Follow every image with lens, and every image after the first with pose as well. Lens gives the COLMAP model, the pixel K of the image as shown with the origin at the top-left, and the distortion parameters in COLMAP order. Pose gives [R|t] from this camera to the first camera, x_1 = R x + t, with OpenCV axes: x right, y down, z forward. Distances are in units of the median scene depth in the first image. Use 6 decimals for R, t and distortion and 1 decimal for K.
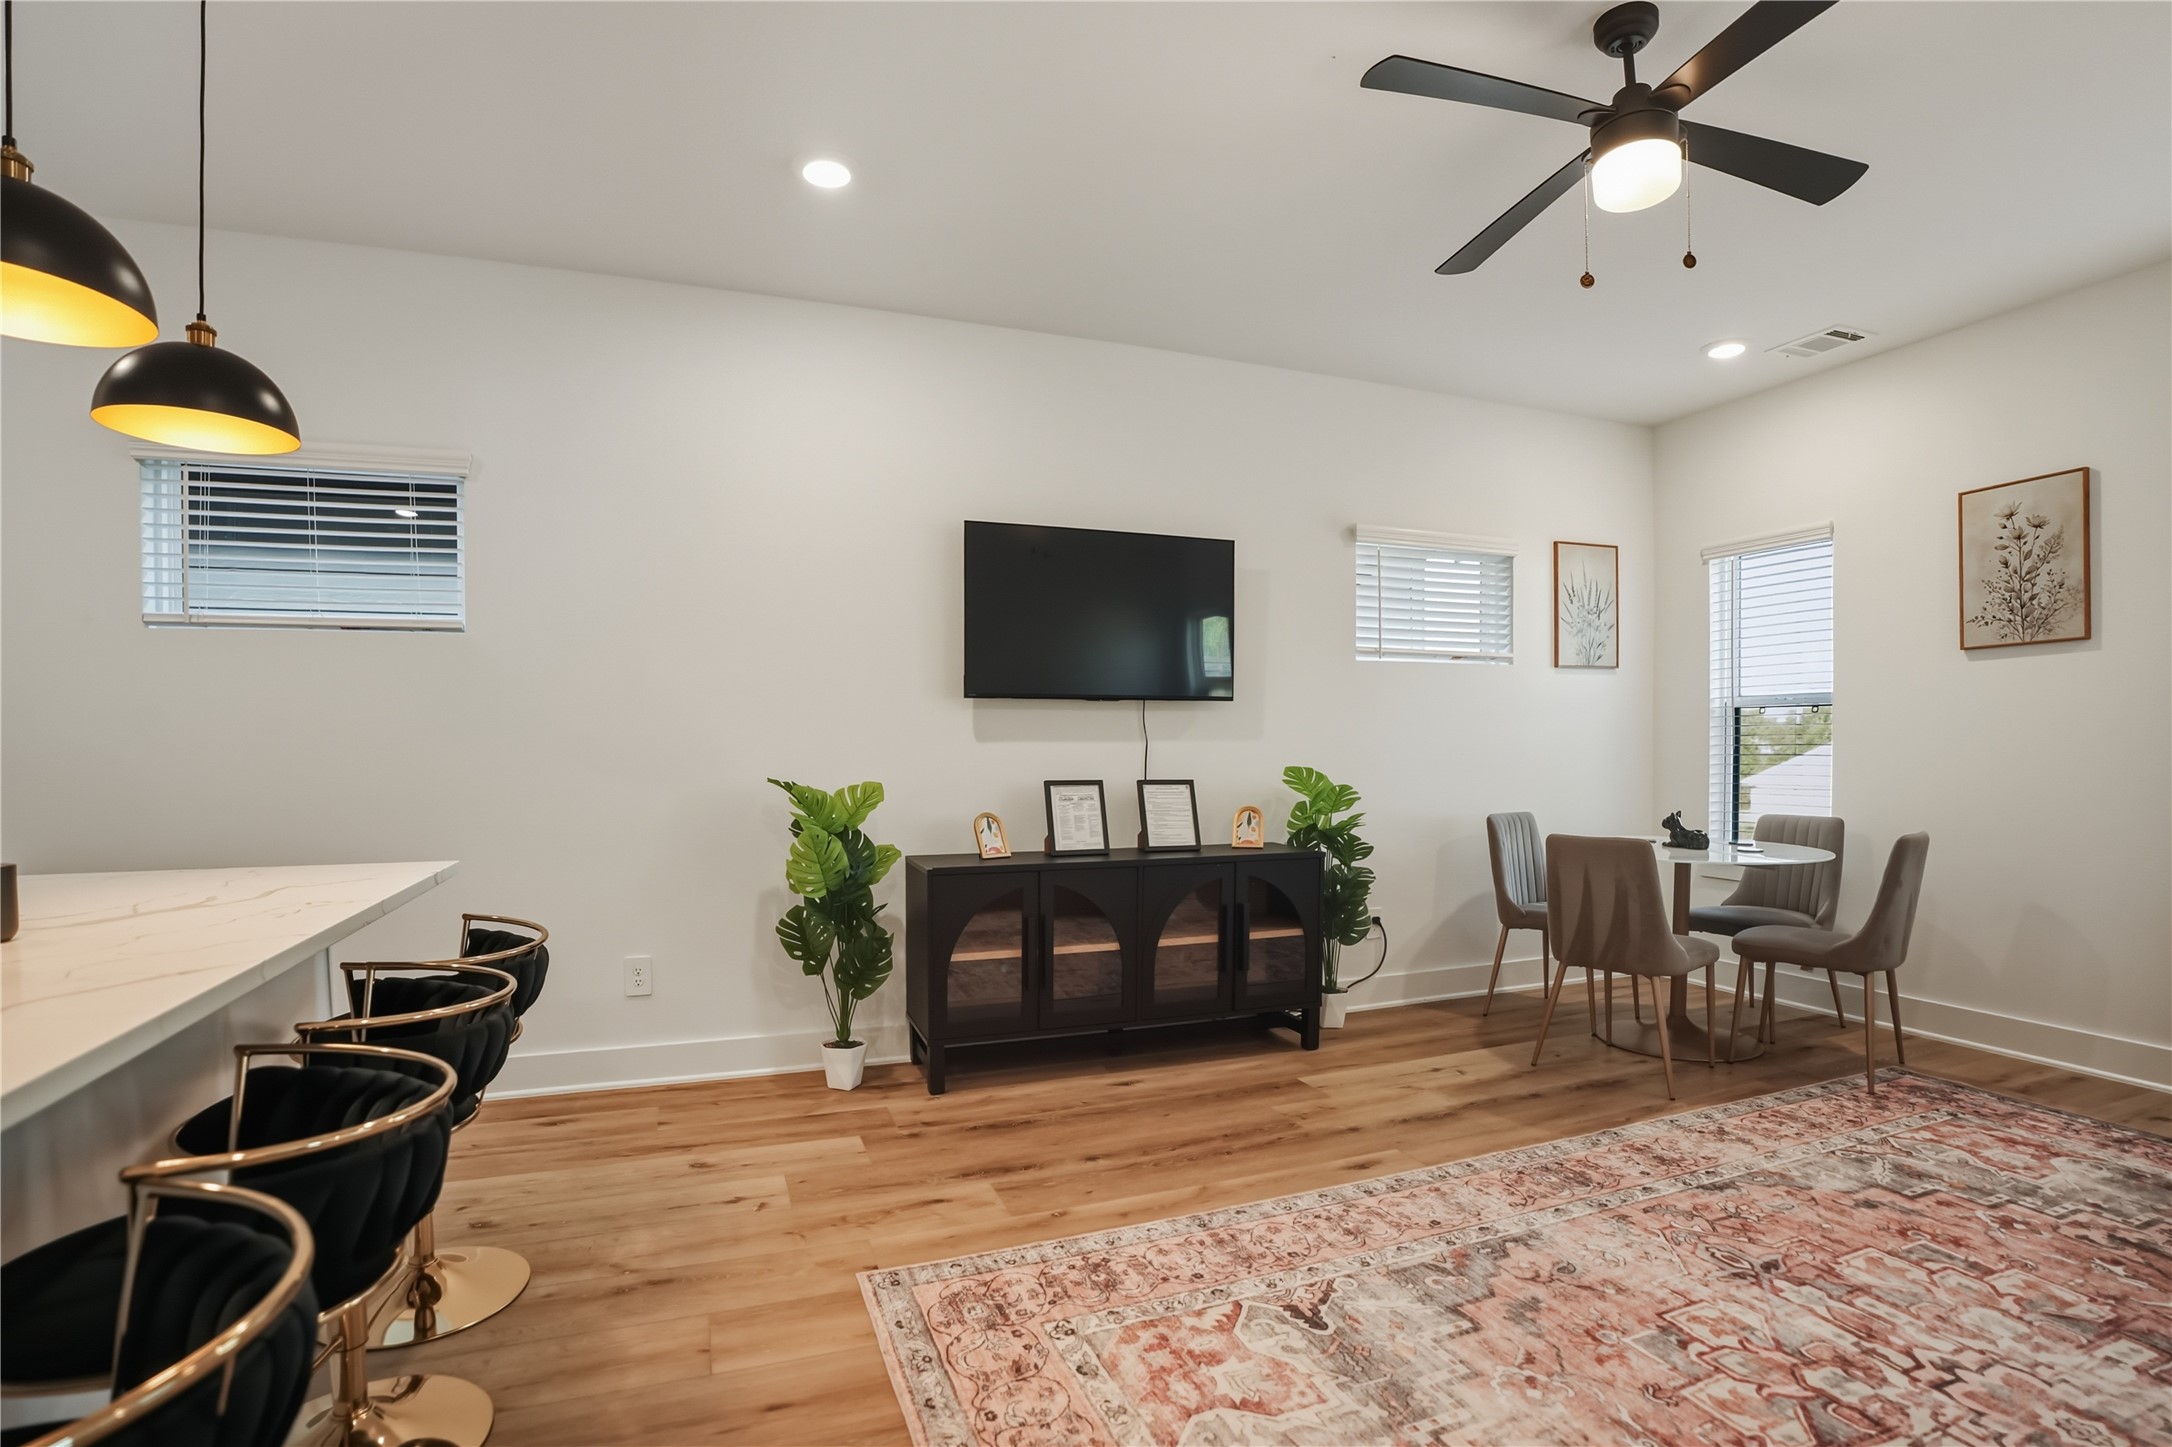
lens RADIAL K [[1043.0, 0, 1070.5], [0, 1043.0, 778.9], [0, 0, 1]] dist [-0.073365, 0.020732]
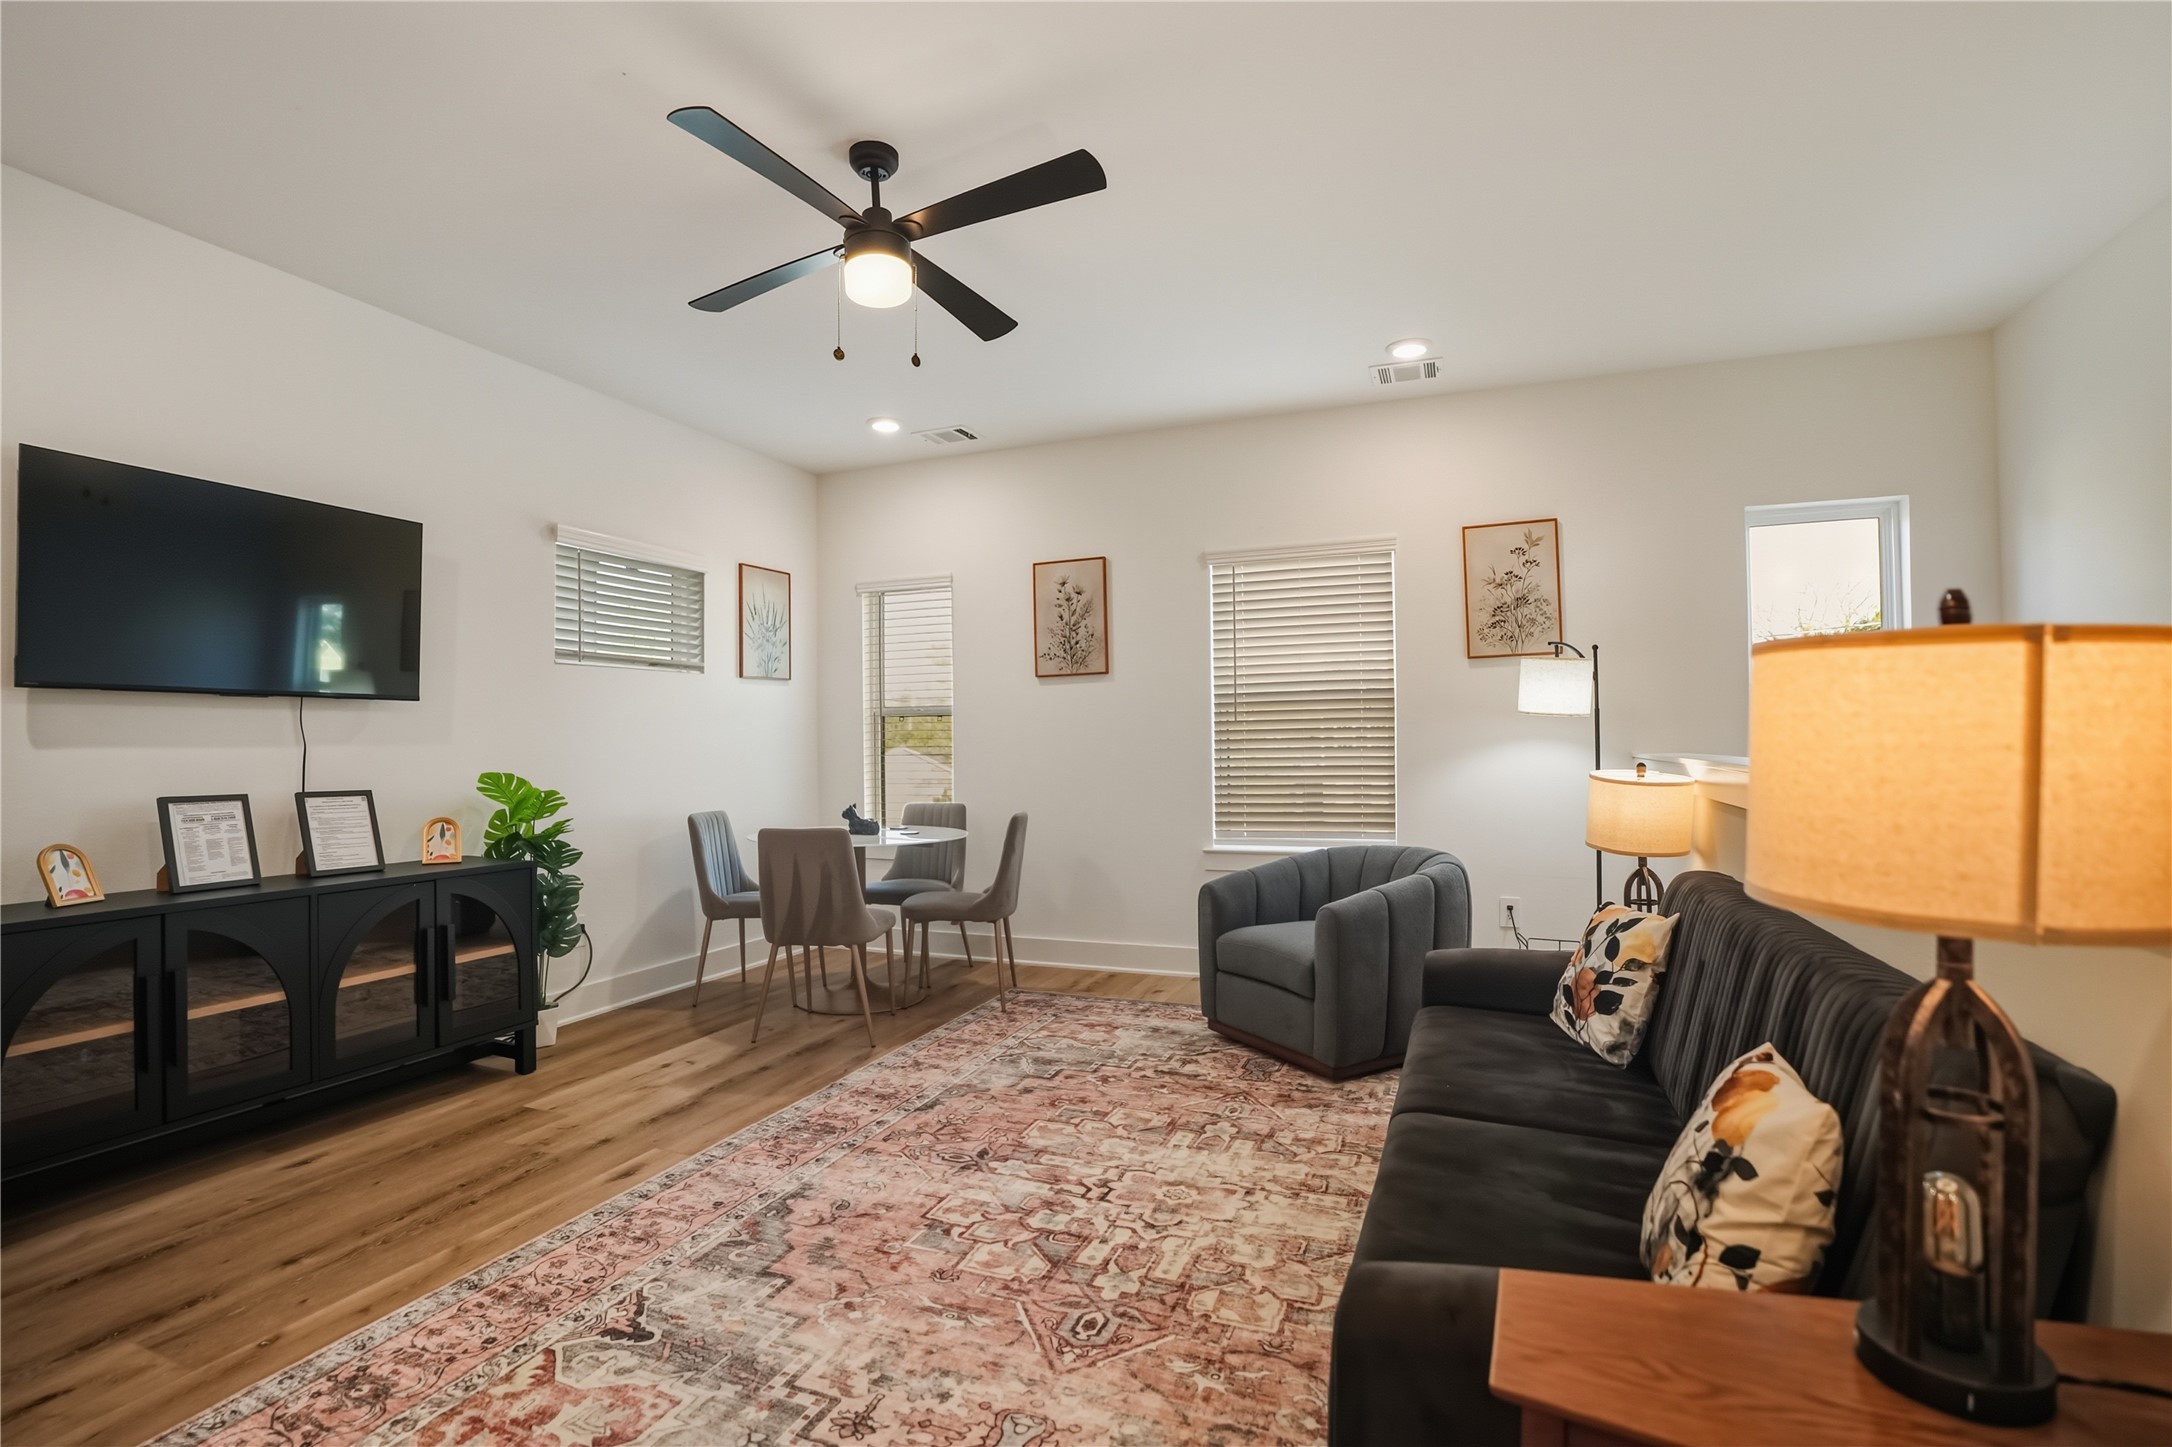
lens RADIAL K [[1012.0, 0, 1088.9], [0, 1012.0, 732.7], [0, 0, 1]] dist [-0.052983, 0.012331]
pose [[0.671790, 0.007477, 0.740704, -0.108855], [0.028729, 0.998934, -0.036139, 0.000159], [-0.740184, 0.045558, 0.670859, 0.010328]]
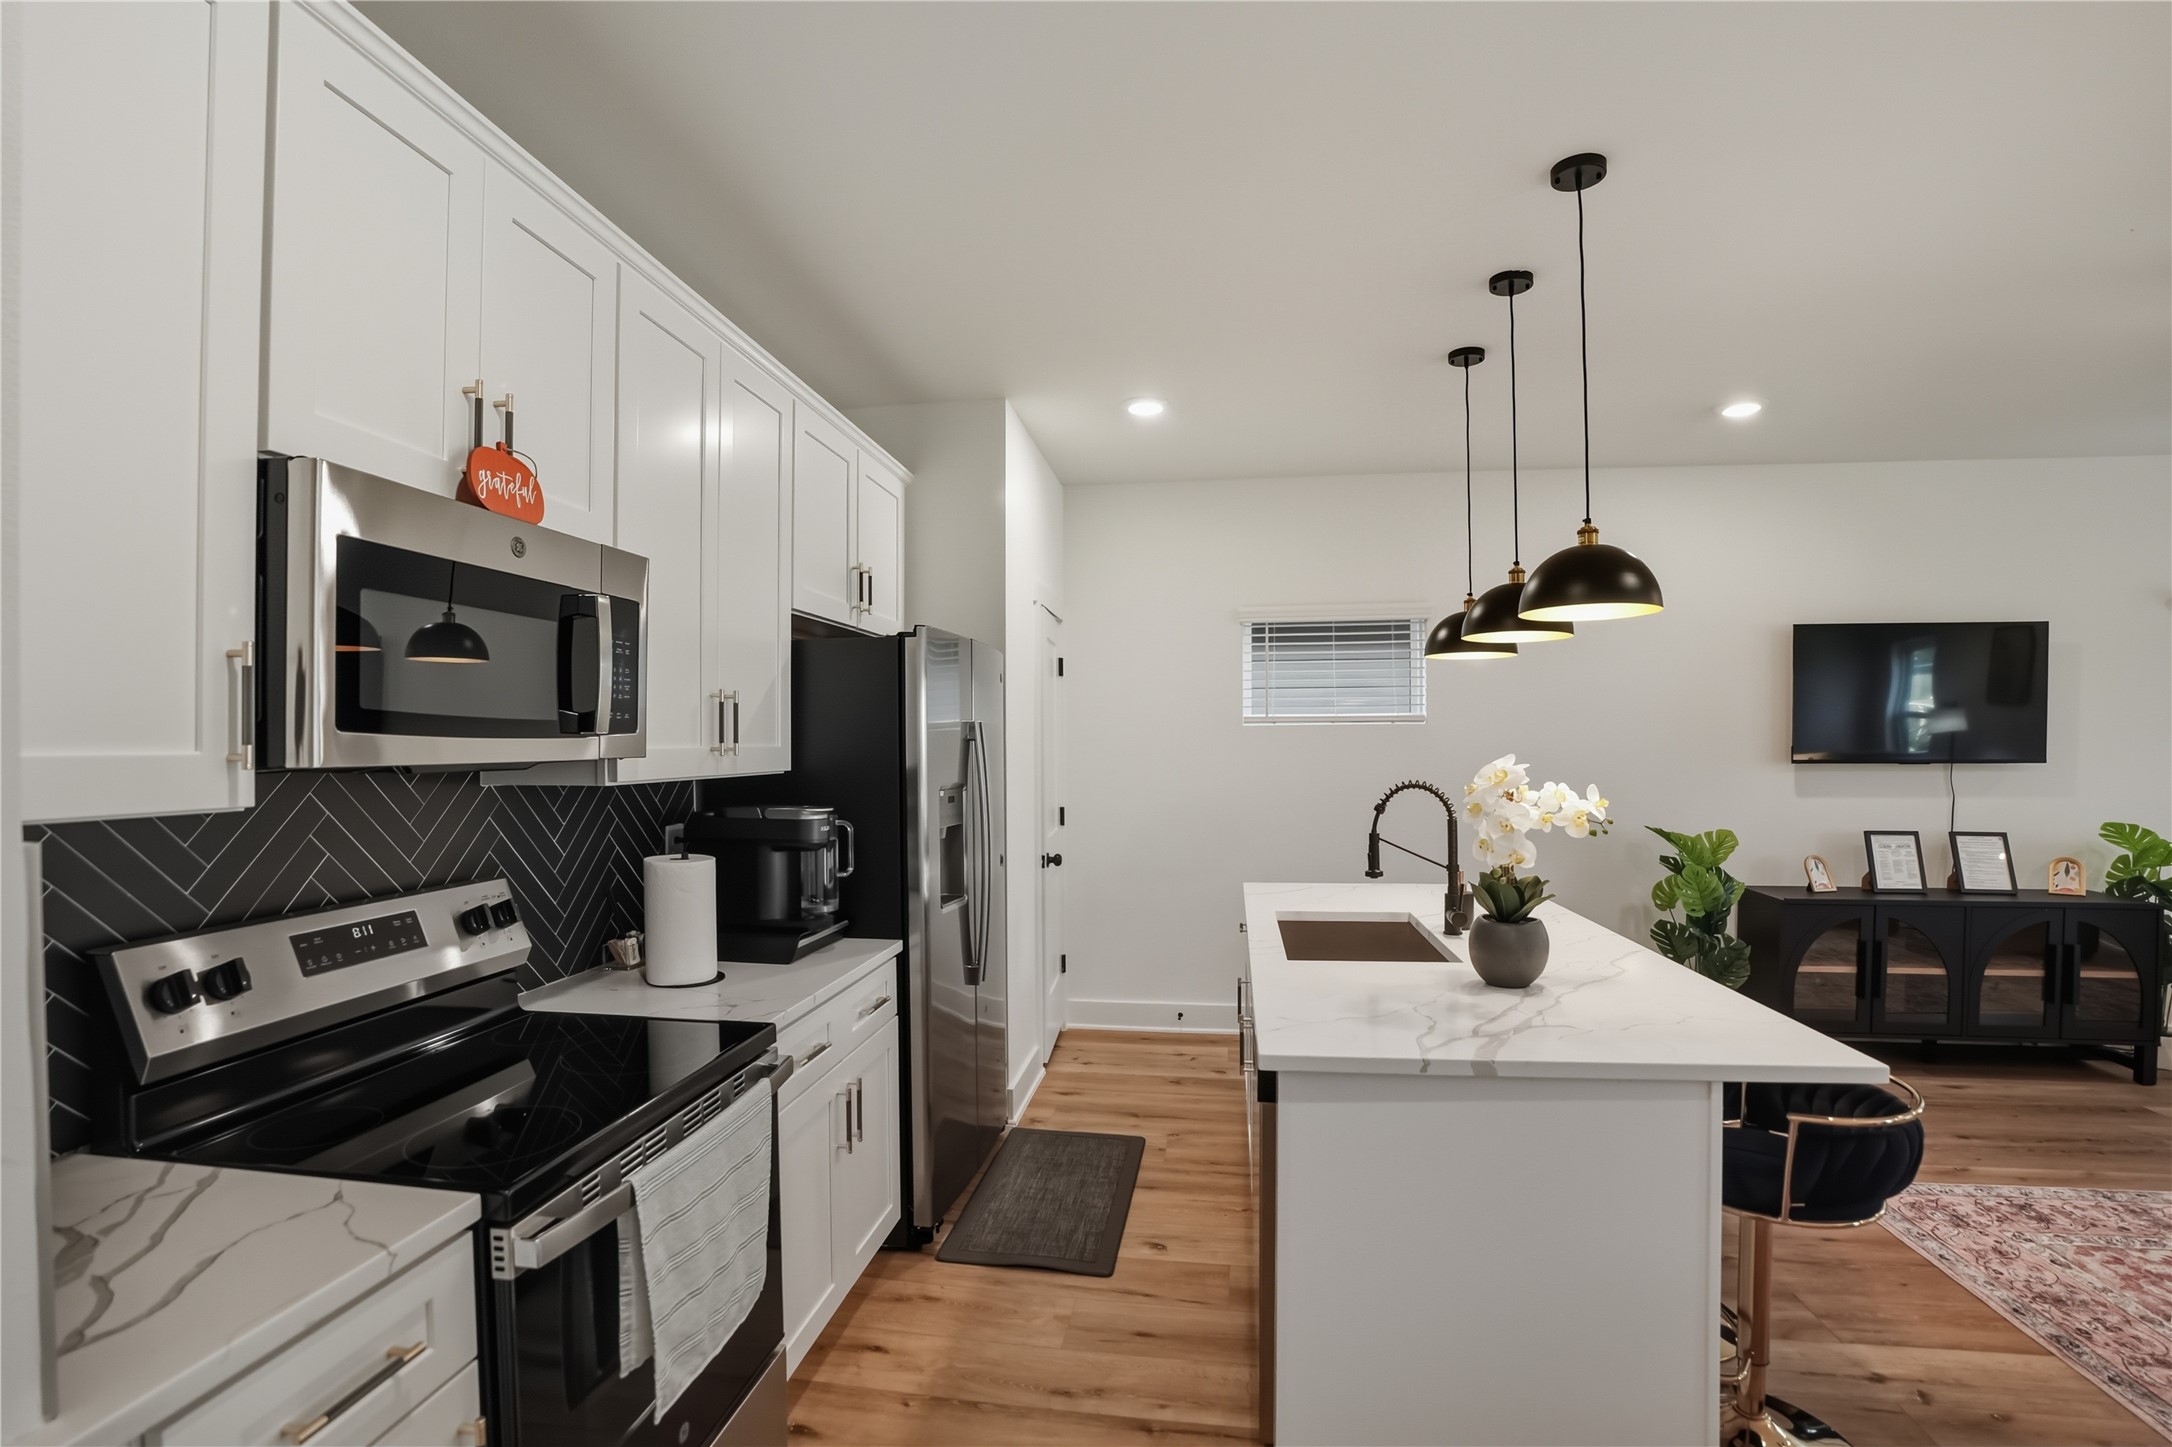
lens RADIAL K [[962.9, 0, 1097.9], [0, 962.9, 752.7], [0, 0, 1]] dist [-0.034876, 0.003201]
pose [[0.871537, 0.005242, -0.490303, -0.306595], [-0.020231, 0.999476, -0.025275, -0.050117], [0.489913, 0.031947, 0.871186, -0.477933]]
